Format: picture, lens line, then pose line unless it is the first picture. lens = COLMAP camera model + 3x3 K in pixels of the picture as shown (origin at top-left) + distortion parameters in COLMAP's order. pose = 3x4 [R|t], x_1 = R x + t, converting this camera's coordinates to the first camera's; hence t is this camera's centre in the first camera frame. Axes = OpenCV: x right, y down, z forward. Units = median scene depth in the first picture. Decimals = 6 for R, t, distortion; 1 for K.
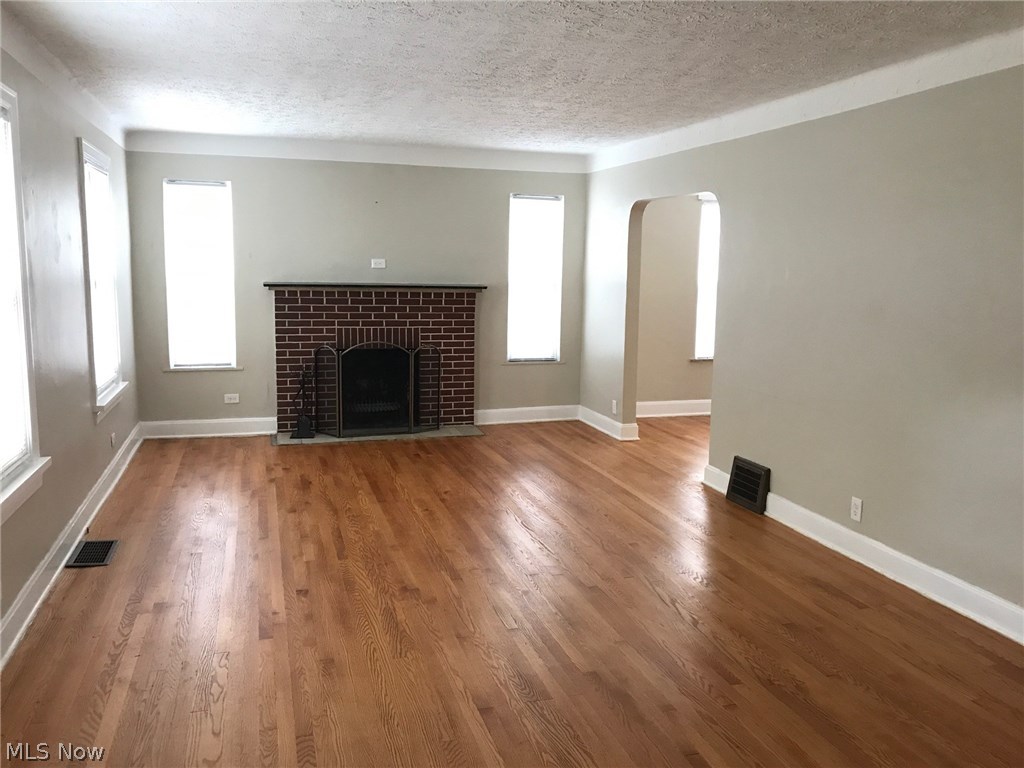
lens RADIAL K [[853.7, 0, 508.7], [0, 853.7, 379.5], [0, 0, 1]] dist [0.060615, -0.079240]
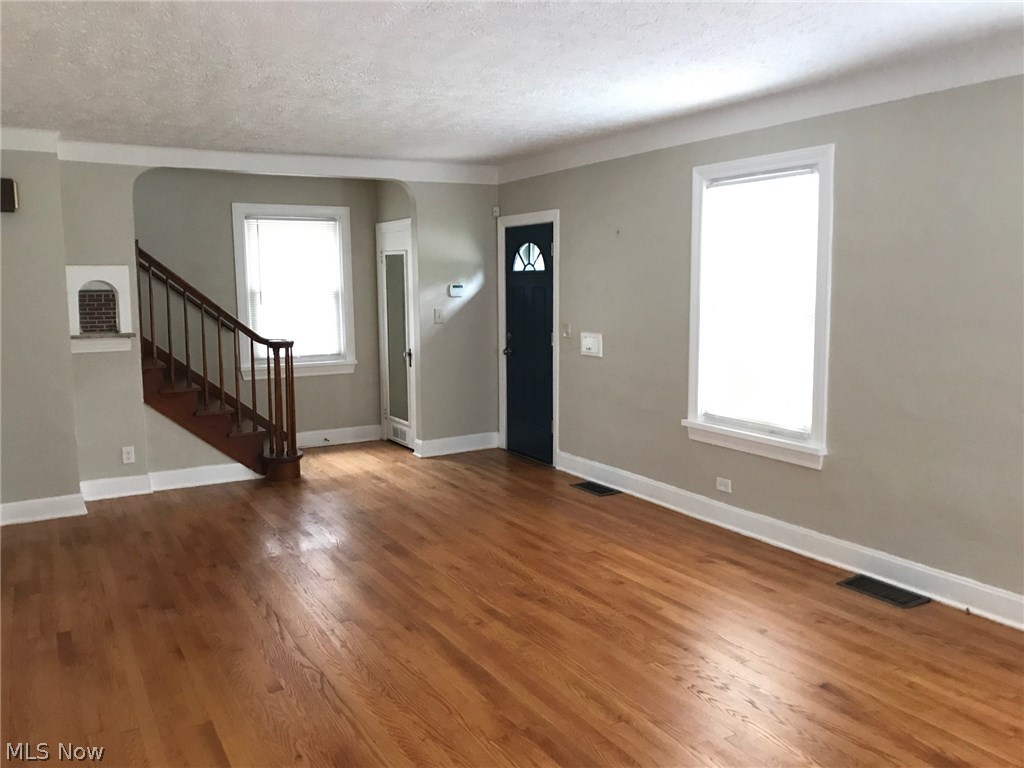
lens RADIAL K [[853.7, 0, 508.7], [0, 853.7, 379.5], [0, 0, 1]] dist [0.060615, -0.079240]
pose [[-0.975661, 0.021186, -0.218260, 0.127516], [-0.032566, 0.970286, 0.239759, -0.259482], [0.216854, 0.241031, -0.945980, 1.939498]]
